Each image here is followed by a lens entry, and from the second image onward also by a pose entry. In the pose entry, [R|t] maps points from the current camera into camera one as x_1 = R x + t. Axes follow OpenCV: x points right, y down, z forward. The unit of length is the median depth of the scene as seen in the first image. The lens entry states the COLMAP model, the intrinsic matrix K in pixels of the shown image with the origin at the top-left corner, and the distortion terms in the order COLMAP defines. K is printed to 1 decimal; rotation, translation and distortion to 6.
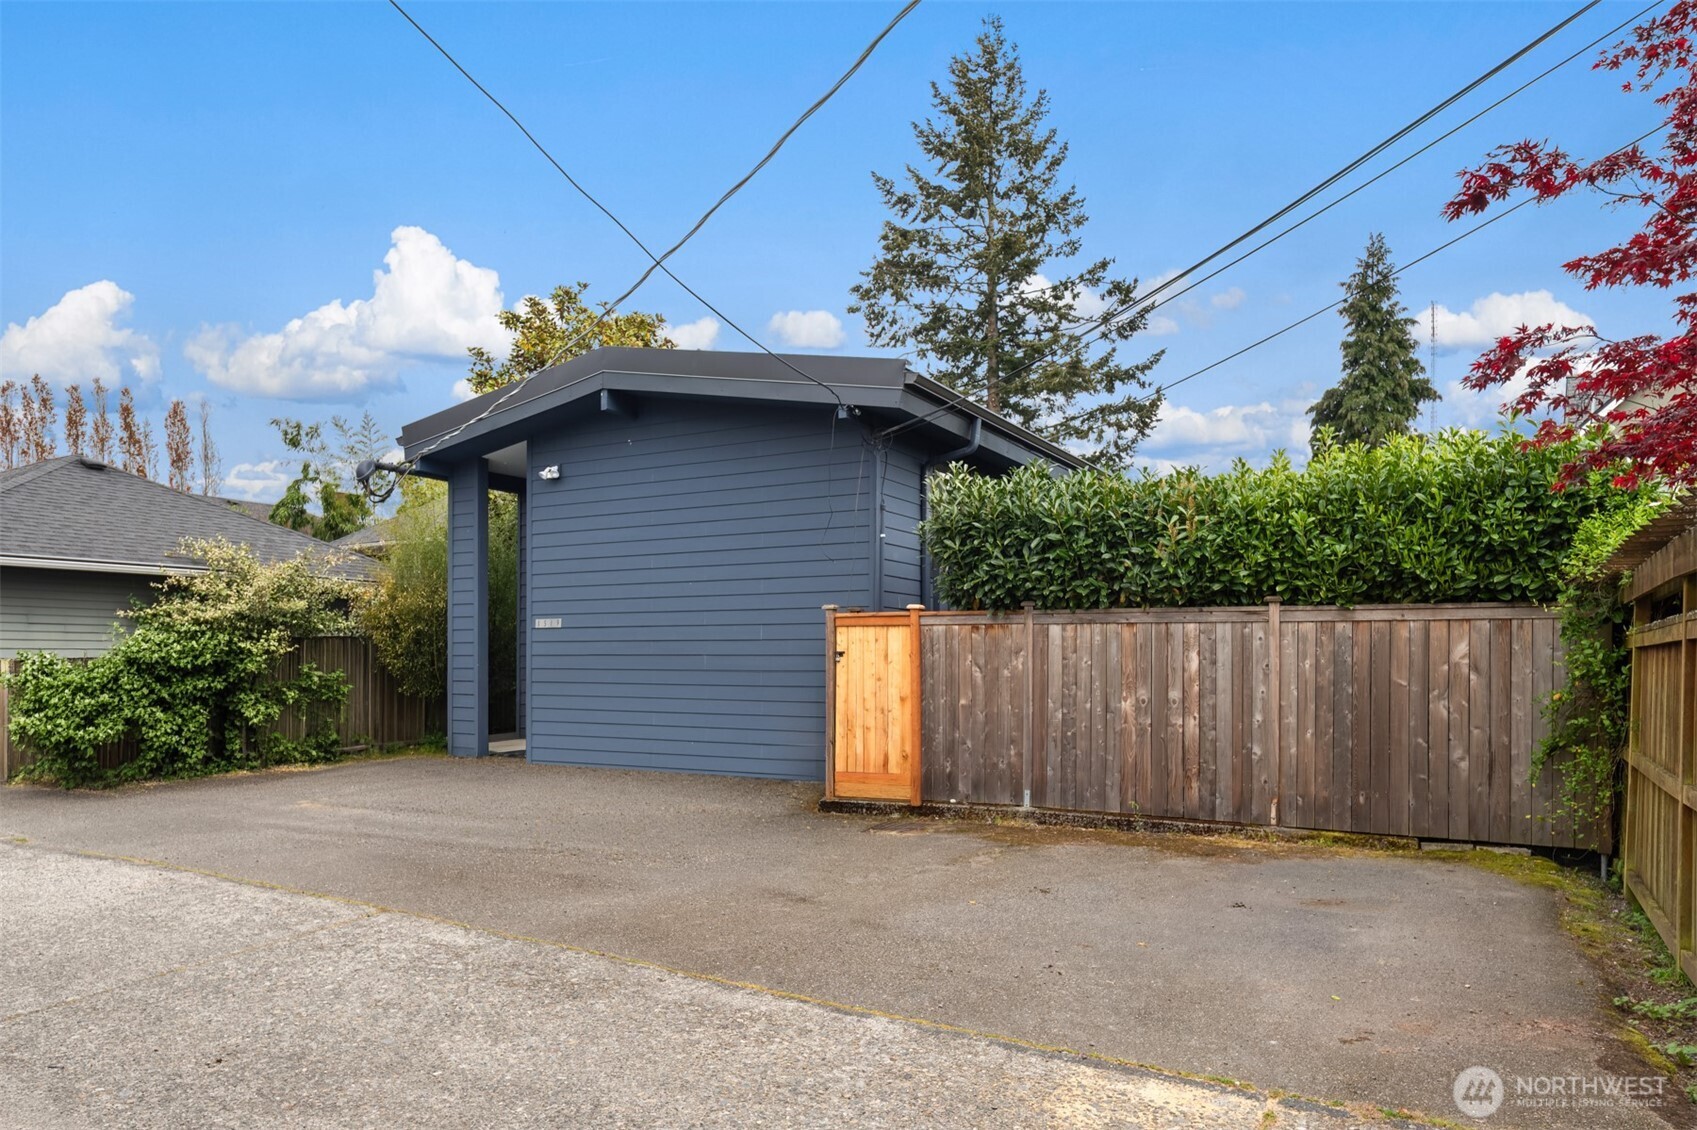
lens RADIAL K [[1188.9, 0, 848.5], [0, 1188.9, 565.0], [0, 0, 1]] dist [-0.006809, 0.000145]
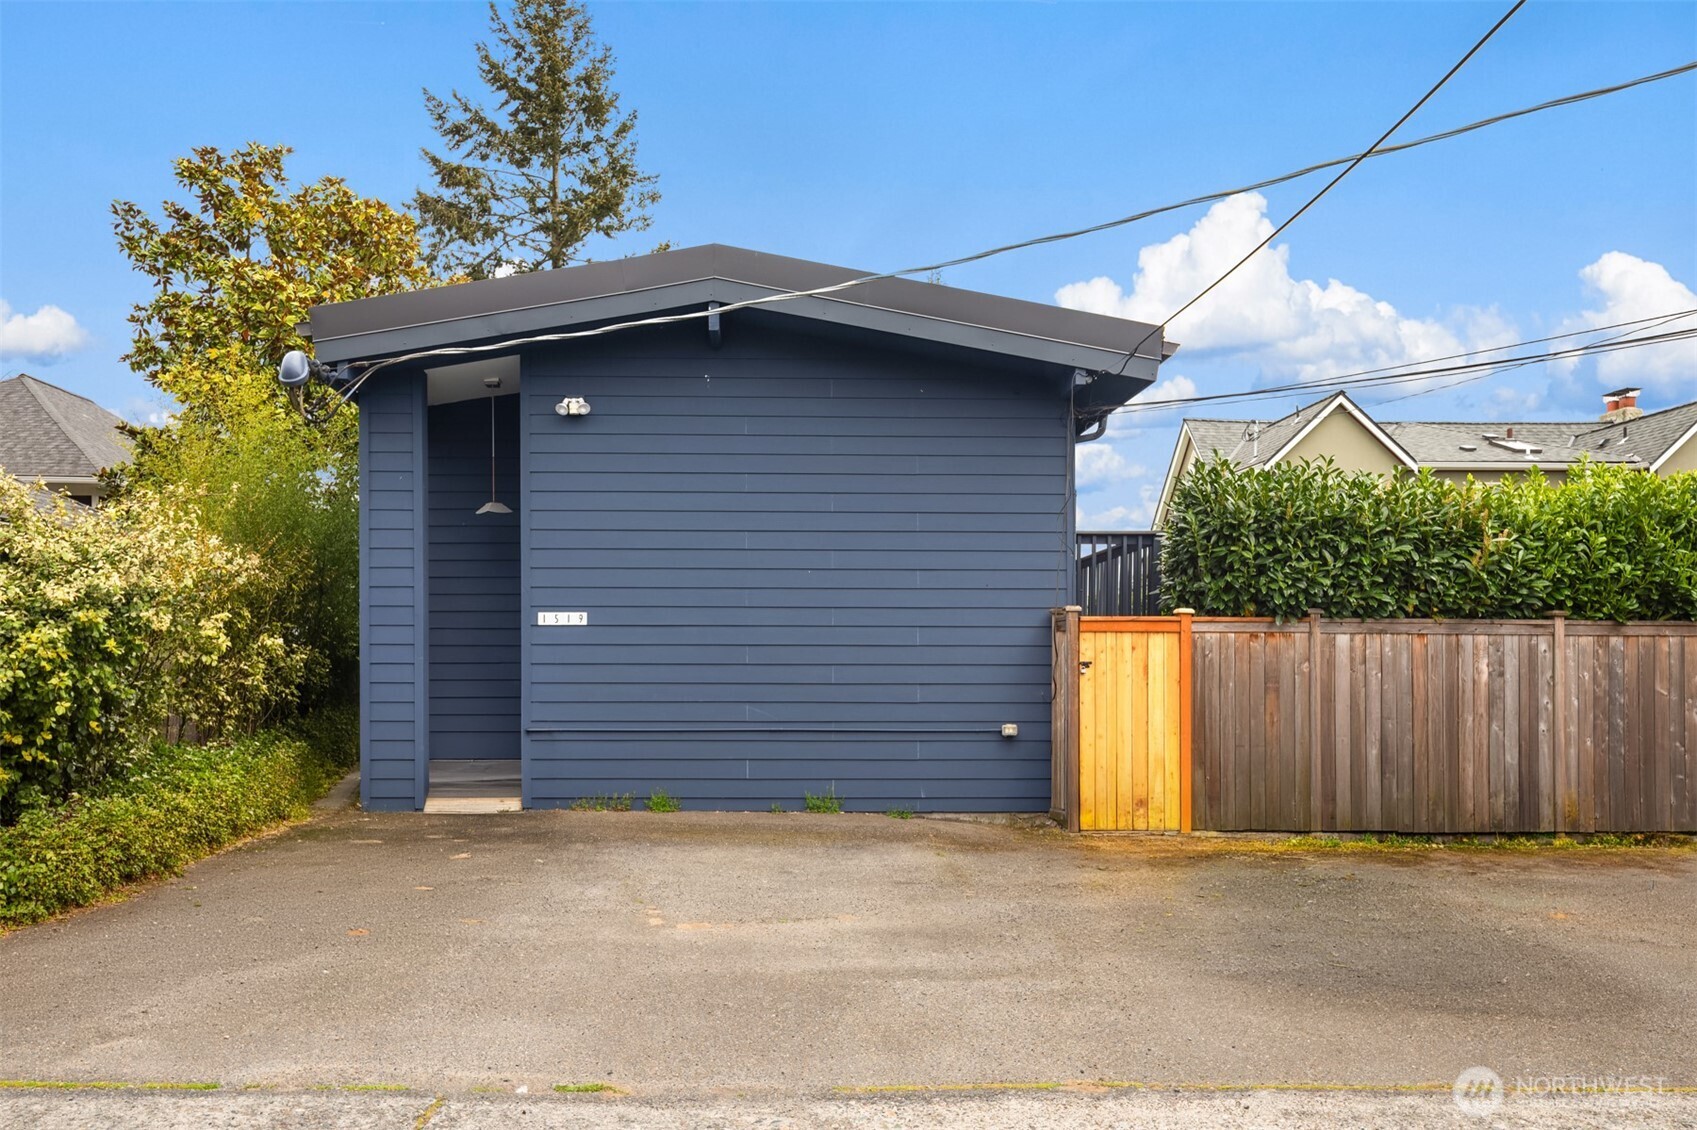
lens RADIAL K [[1188.9, 0, 848.5], [0, 1188.9, 565.0], [0, 0, 1]] dist [-0.006809, 0.000145]
pose [[0.838691, 0.041756, 0.543005, -0.667470], [-0.044444, 0.998978, -0.008174, 0.020728], [-0.542792, -0.017278, 0.839690, 0.426839]]
